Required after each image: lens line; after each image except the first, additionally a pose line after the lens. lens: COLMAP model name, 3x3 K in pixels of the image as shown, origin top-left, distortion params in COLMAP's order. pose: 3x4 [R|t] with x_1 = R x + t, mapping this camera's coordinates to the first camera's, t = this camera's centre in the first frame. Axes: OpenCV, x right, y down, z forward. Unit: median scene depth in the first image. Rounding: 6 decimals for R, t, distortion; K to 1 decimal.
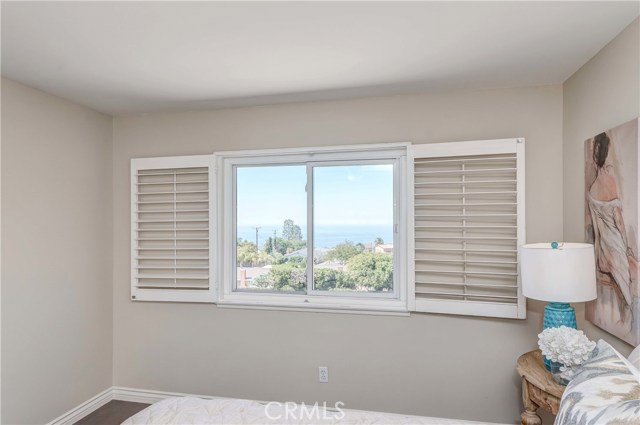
lens RADIAL K [[371.7, 0, 326.2], [0, 371.7, 218.8], [0, 0, 1]] dist [-0.015913, 0.000552]
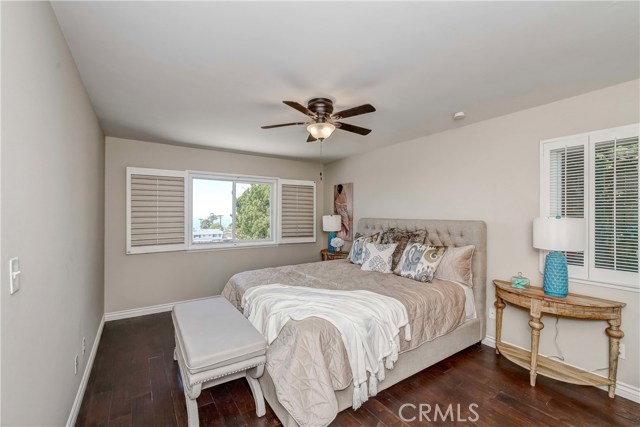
lens RADIAL K [[257.5, 0, 317.5], [0, 257.5, 212.3], [0, 0, 1]] dist [0.002638, 0.000124]
pose [[0.704693, 0.012013, 0.709411, -0.826297], [-0.010530, 0.999924, -0.006473, 0.040225], [-0.709435, -0.002909, 0.704765, -0.426366]]
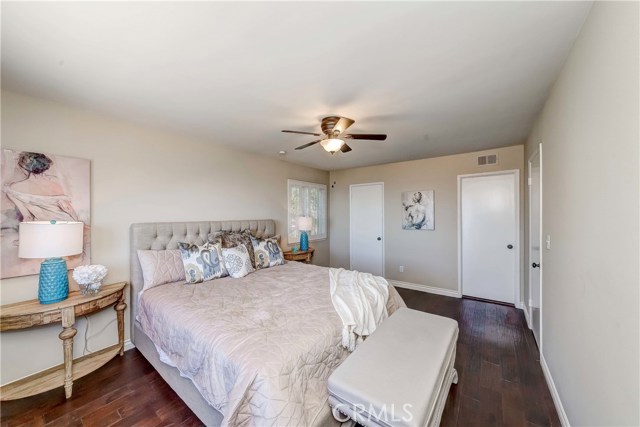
lens RADIAL K [[229.5, 0, 321.3], [0, 229.5, 215.9], [0, 0, 1]] dist [-0.001203, 0.000036]
pose [[-0.905747, 0.015772, 0.423525, -0.571262], [0.011713, 0.999857, -0.012185, 0.050677], [-0.423656, -0.006076, -0.905803, 0.975795]]
